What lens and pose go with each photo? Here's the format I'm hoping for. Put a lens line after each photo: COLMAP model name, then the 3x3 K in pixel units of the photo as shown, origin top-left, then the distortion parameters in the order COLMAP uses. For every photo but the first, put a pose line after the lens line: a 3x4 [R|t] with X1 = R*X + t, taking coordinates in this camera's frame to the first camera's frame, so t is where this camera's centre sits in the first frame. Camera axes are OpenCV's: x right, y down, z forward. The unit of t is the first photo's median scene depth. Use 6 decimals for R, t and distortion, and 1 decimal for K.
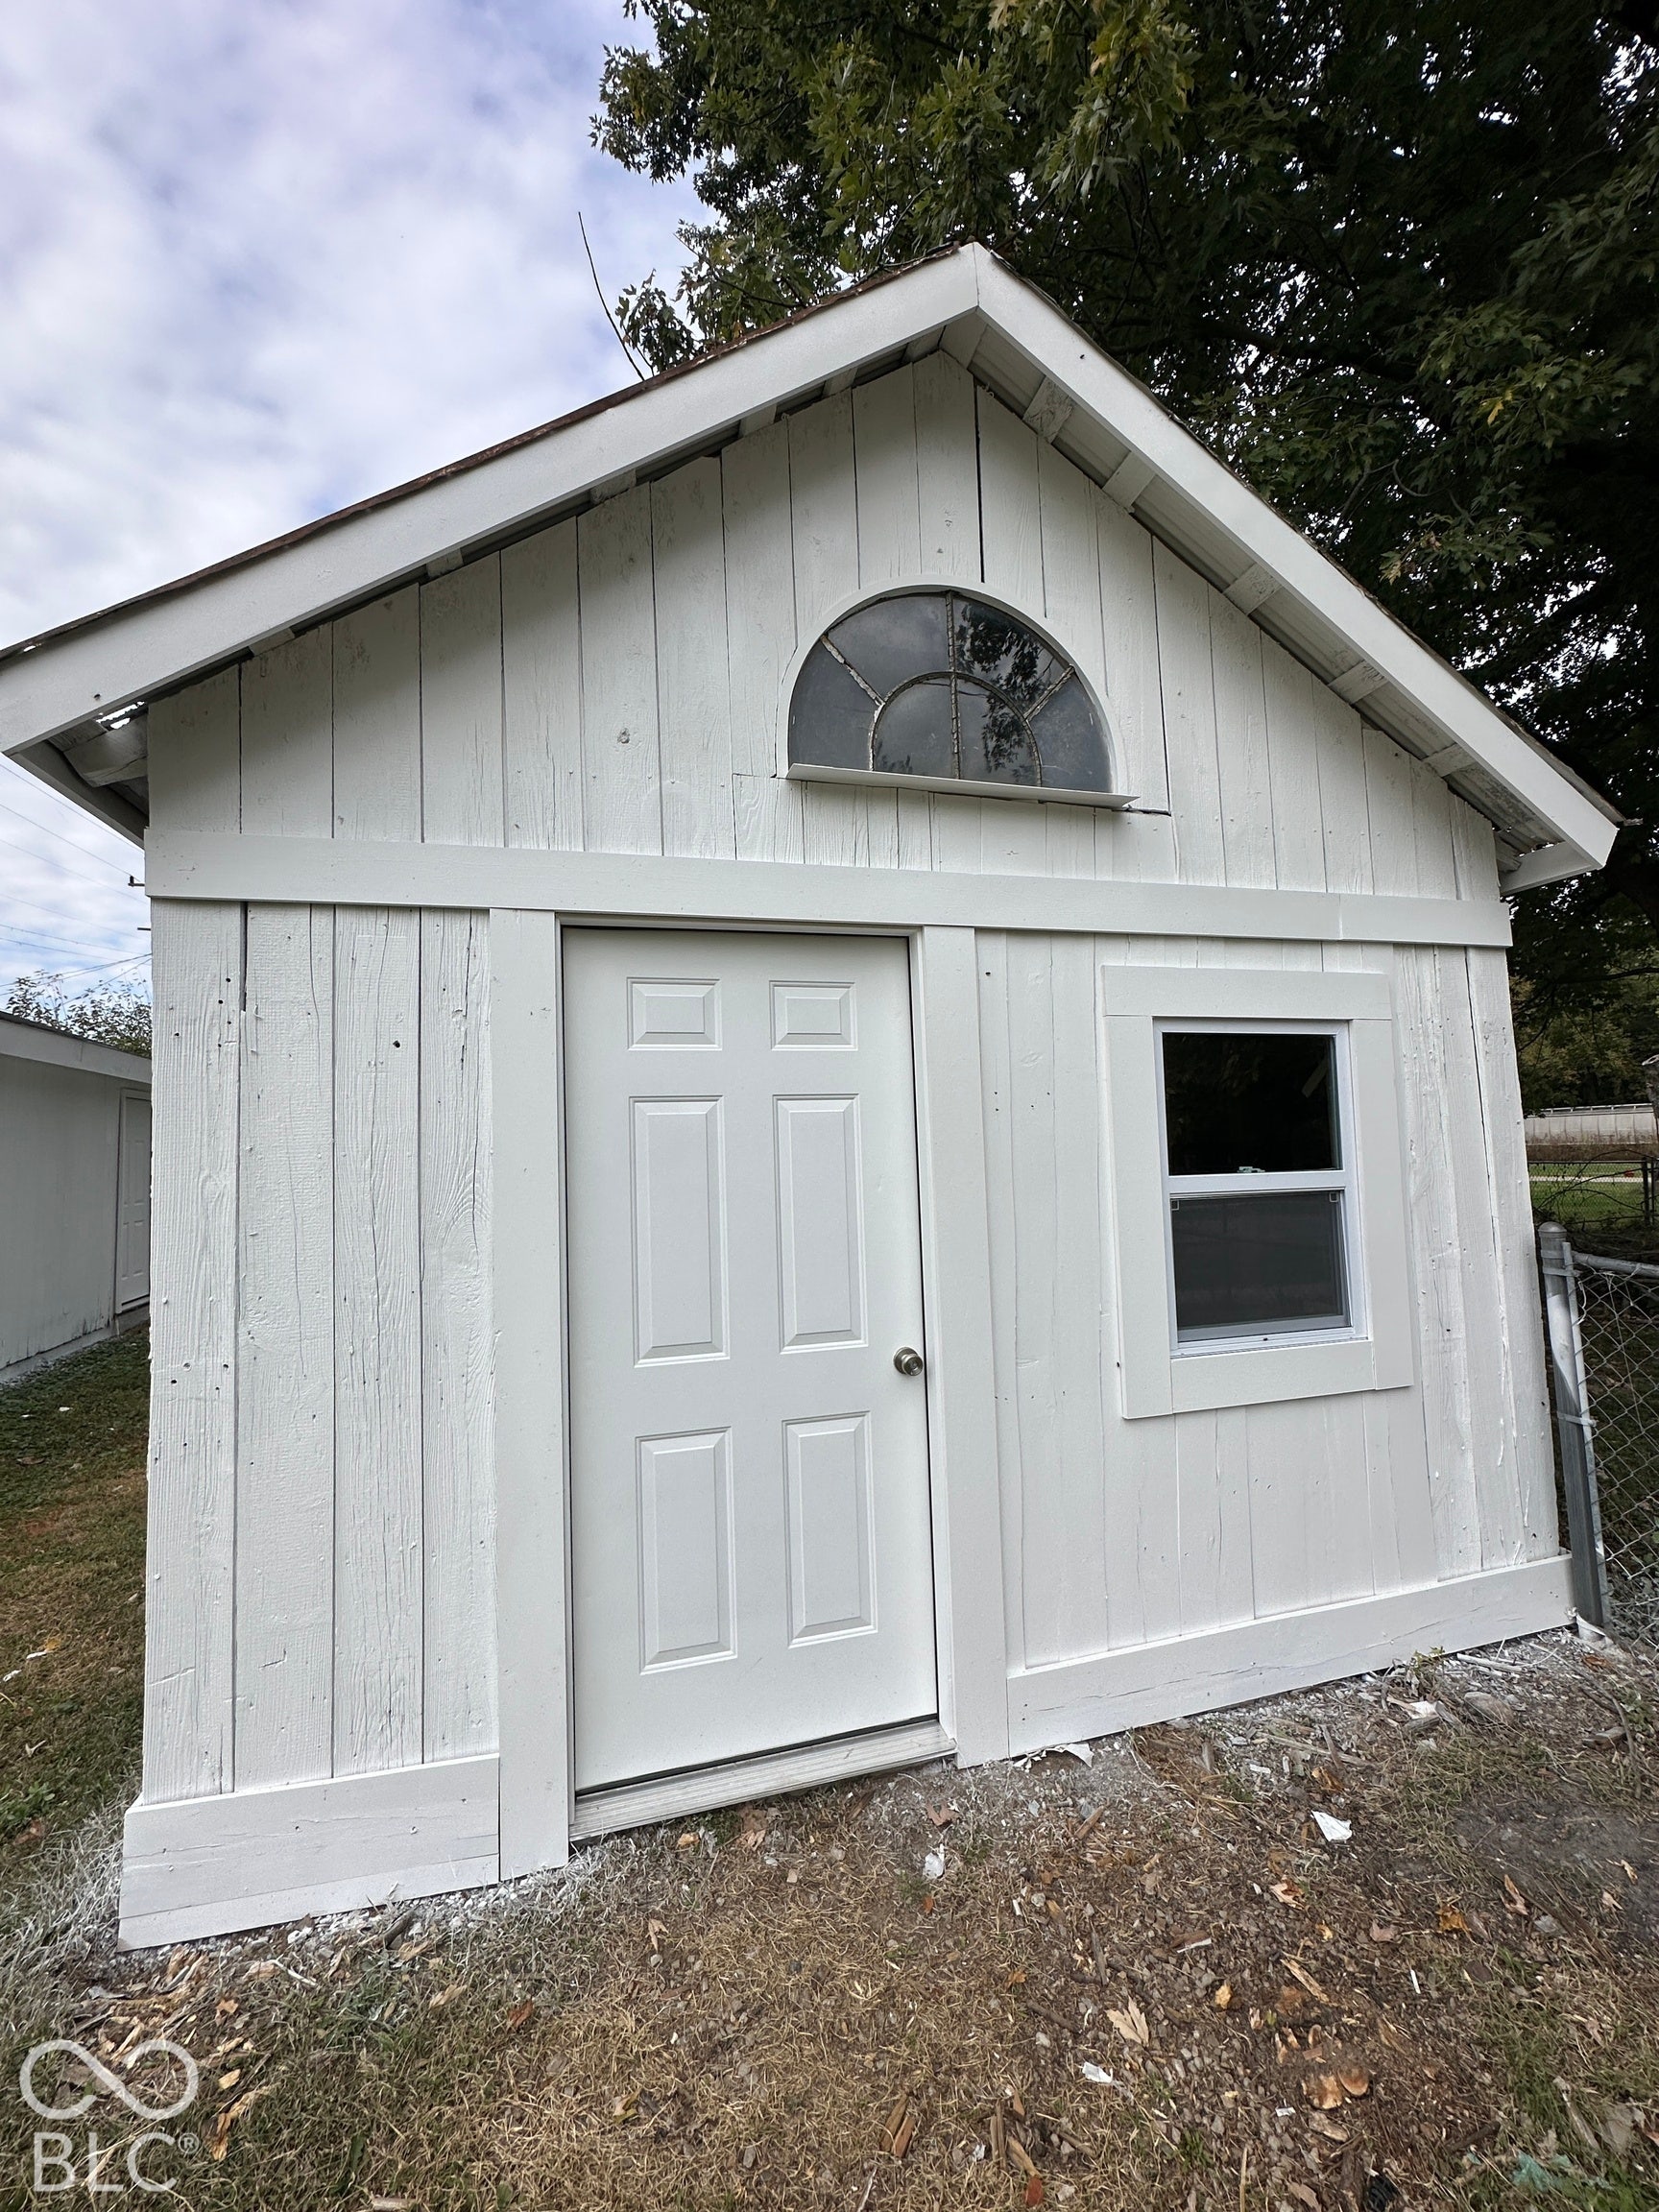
lens RADIAL K [[881.5, 0, 832.1], [0, 881.5, 1104.0], [0, 0, 1]] dist [-0.003565, 0.000616]
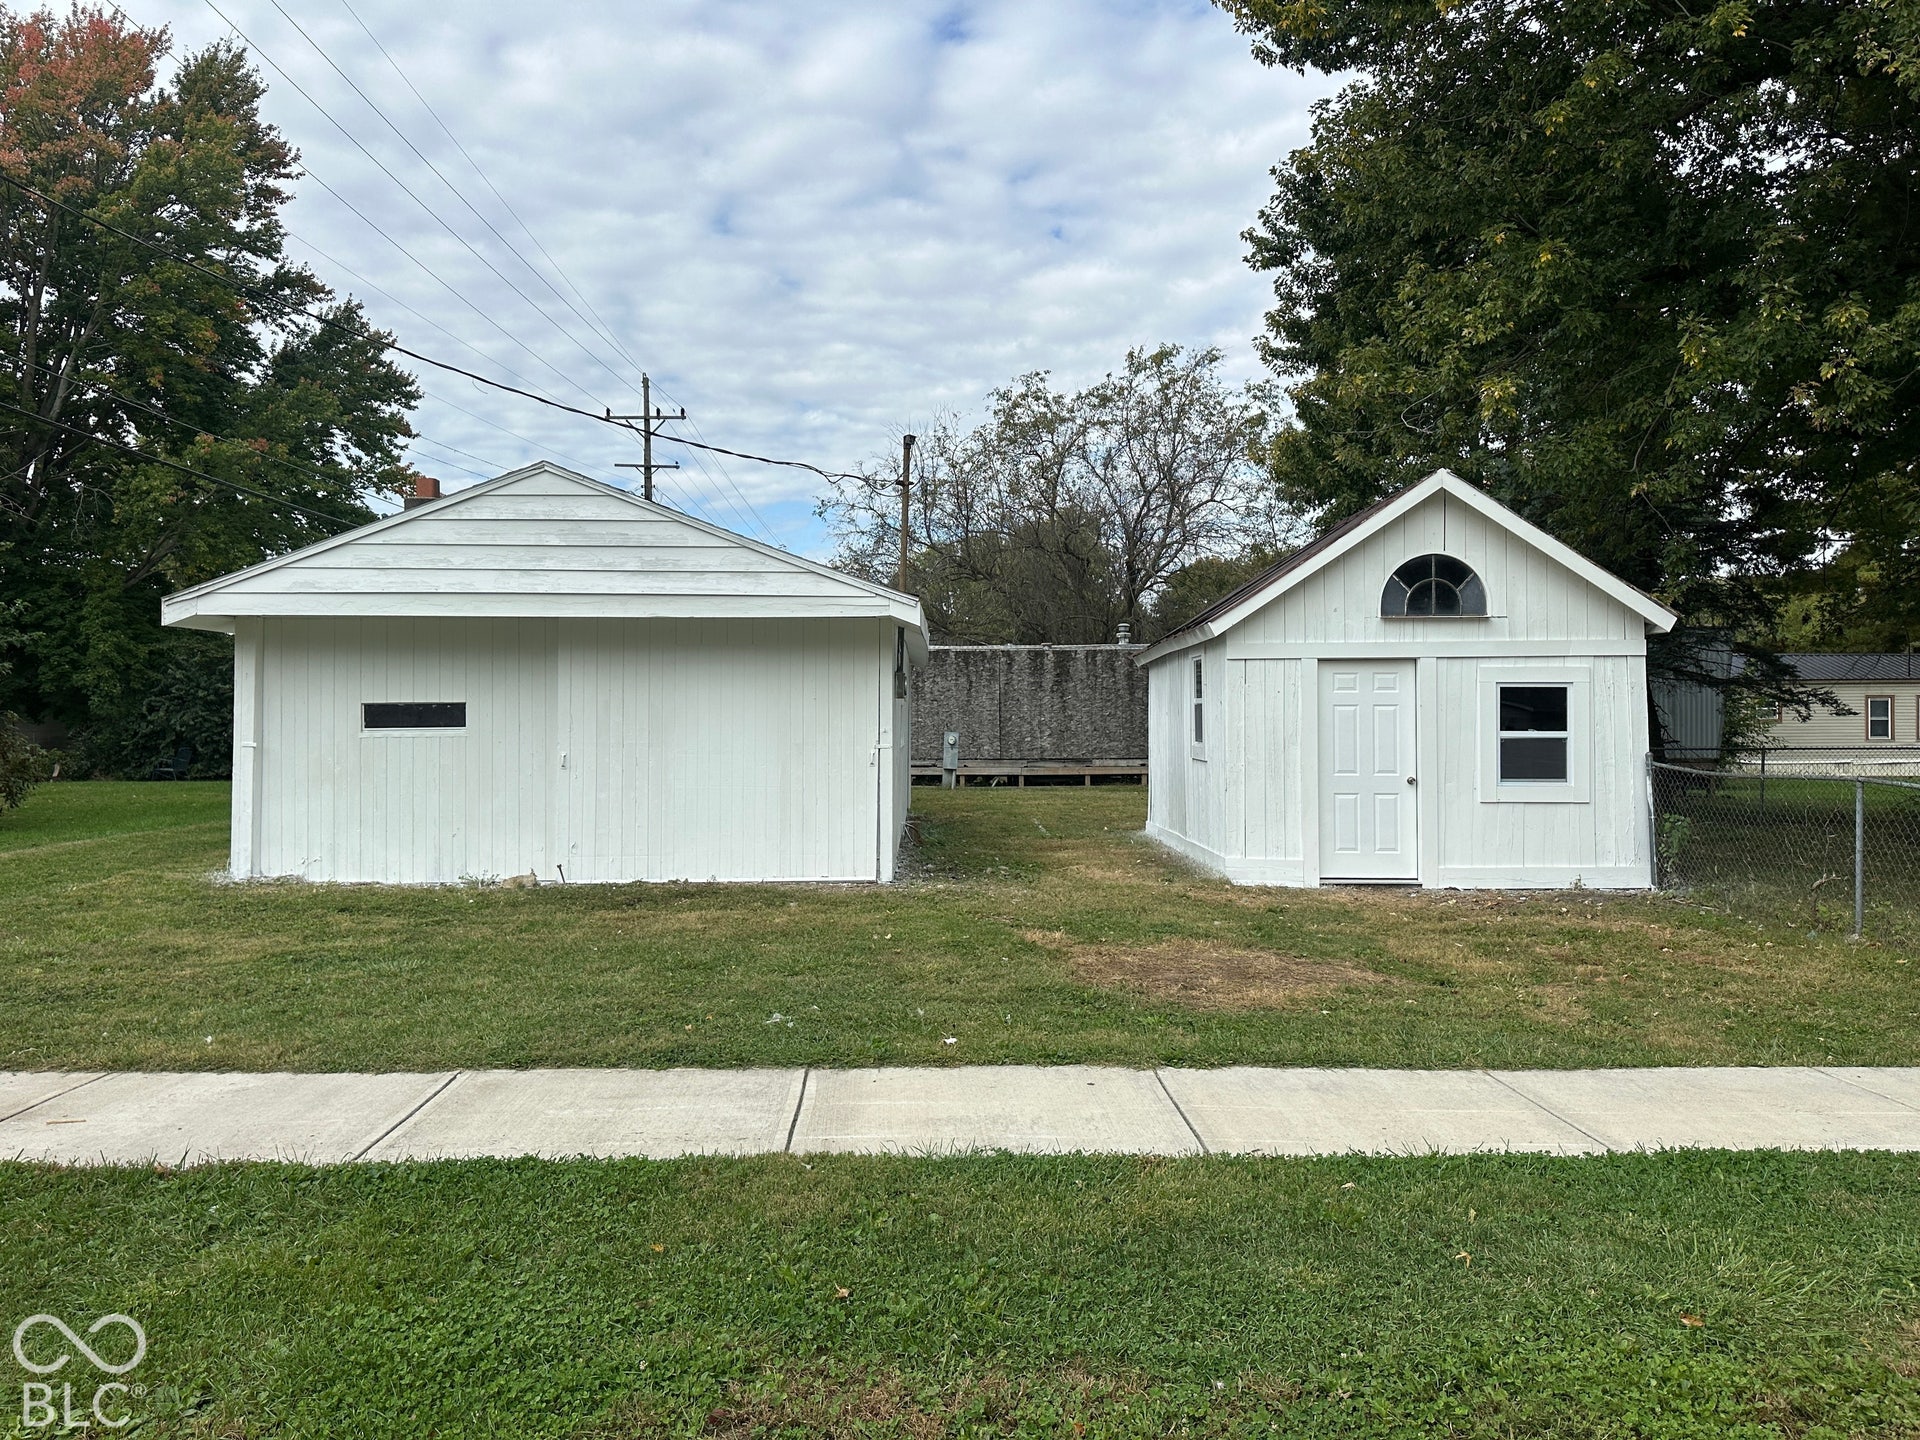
lens RADIAL K [[1345.2, 0, 961.5], [0, 1345.2, 704.7], [0, 0, 1]] dist [0.066279, -0.041837]
pose [[0.958942, 0.025245, -0.282475, -0.115754], [-0.012091, 0.998764, 0.048213, -0.245158], [0.283343, -0.042818, 0.958062, -4.565461]]
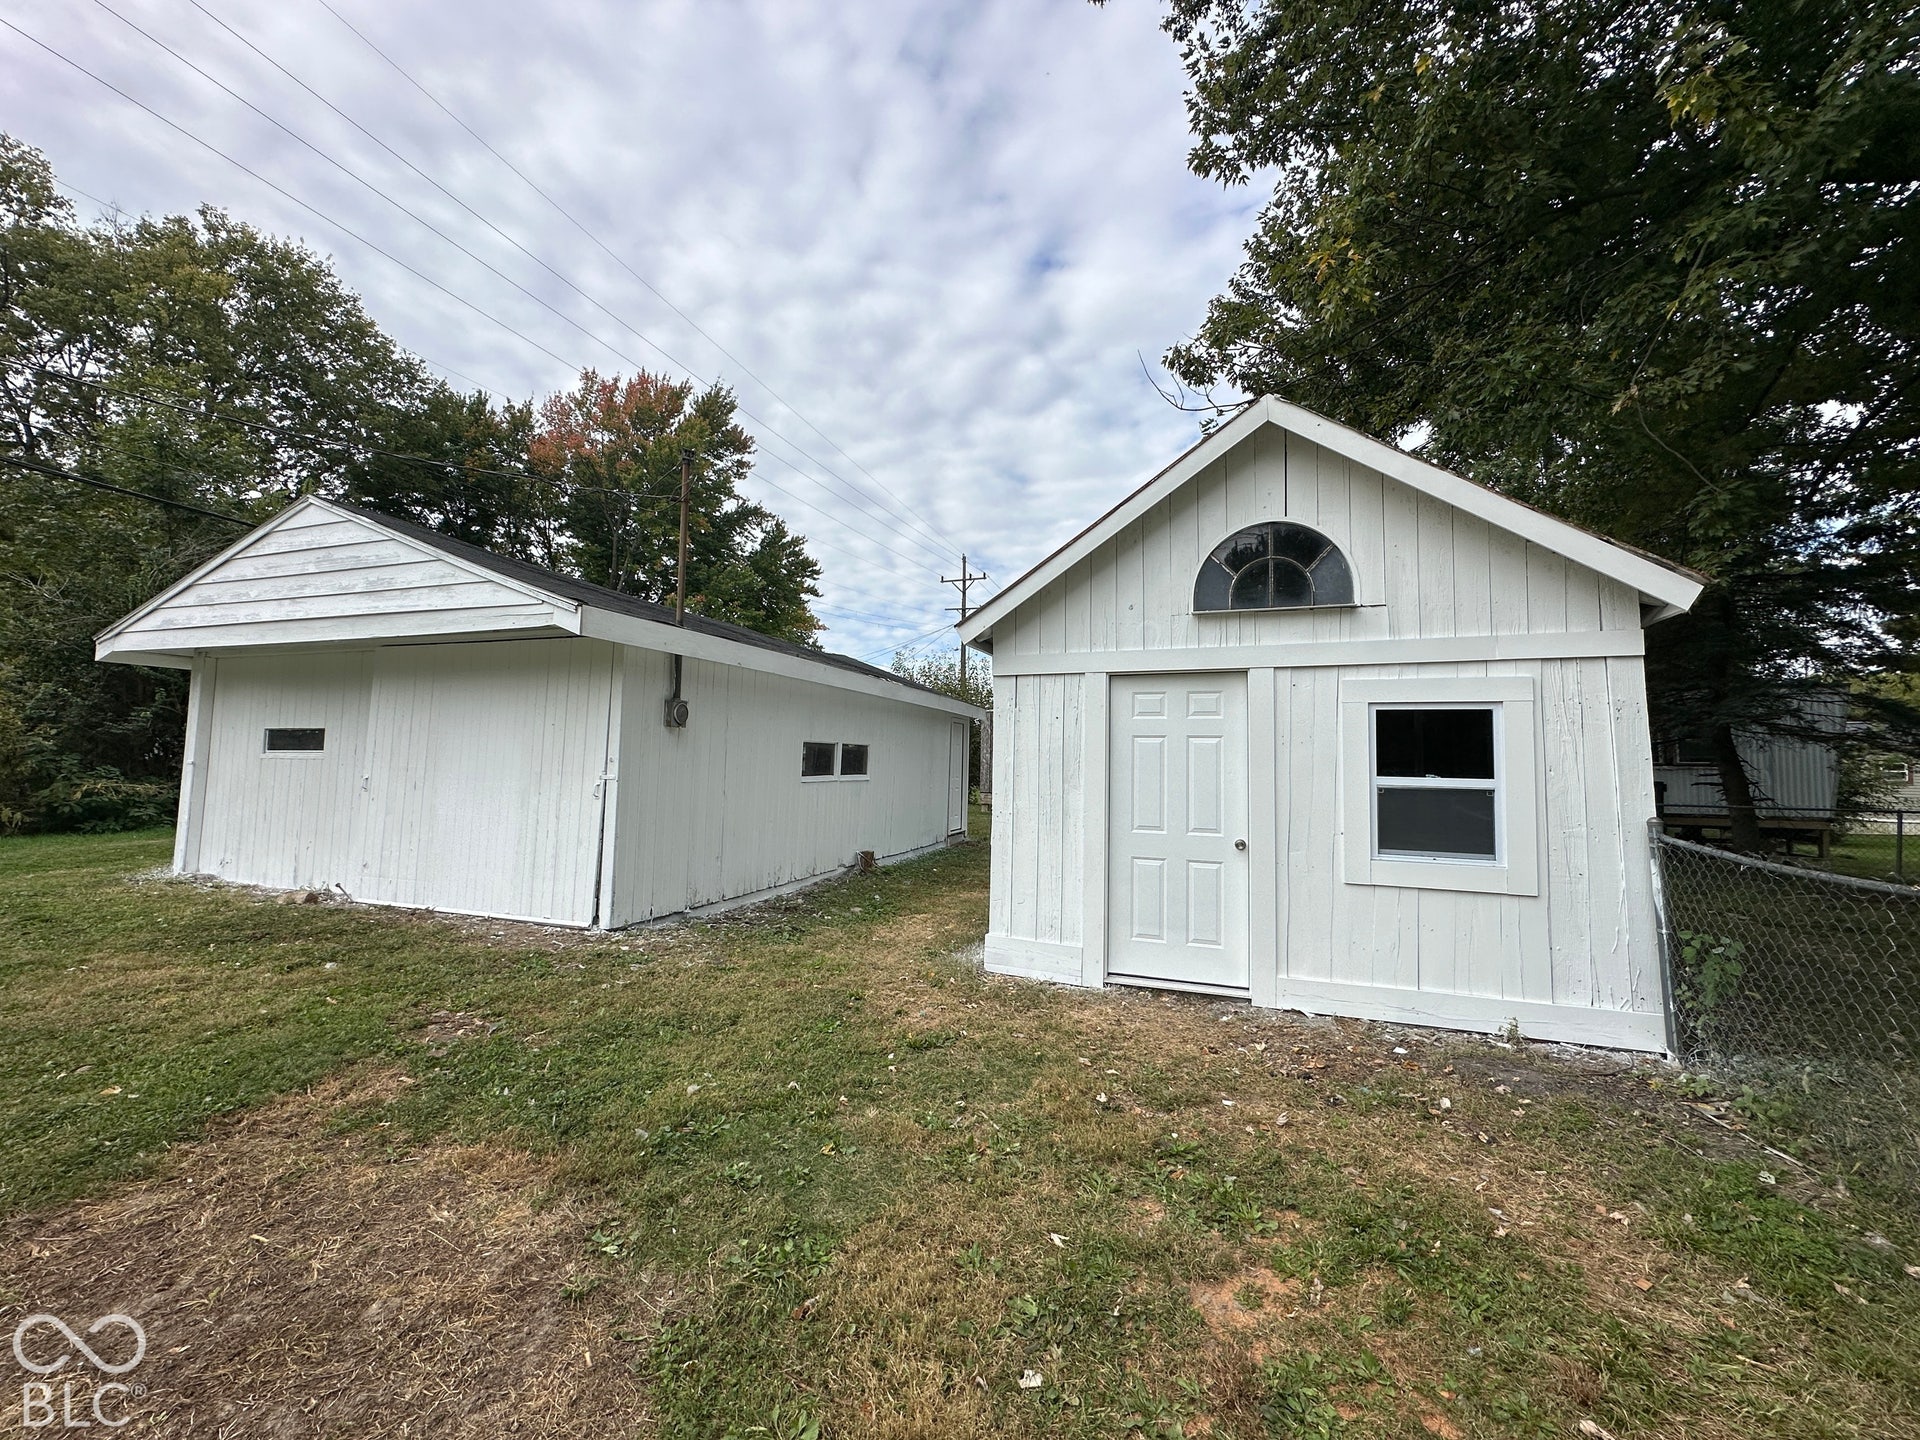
lens RADIAL K [[765.1, 0, 958.2], [0, 765.1, 719.9], [0, 0, 1]] dist [-0.003565, 0.000616]
pose [[0.801926, 0.008403, -0.597364, 0.704776], [-0.010913, 0.999940, -0.000584, -0.046691], [0.597324, 0.006987, 0.801970, -1.154779]]
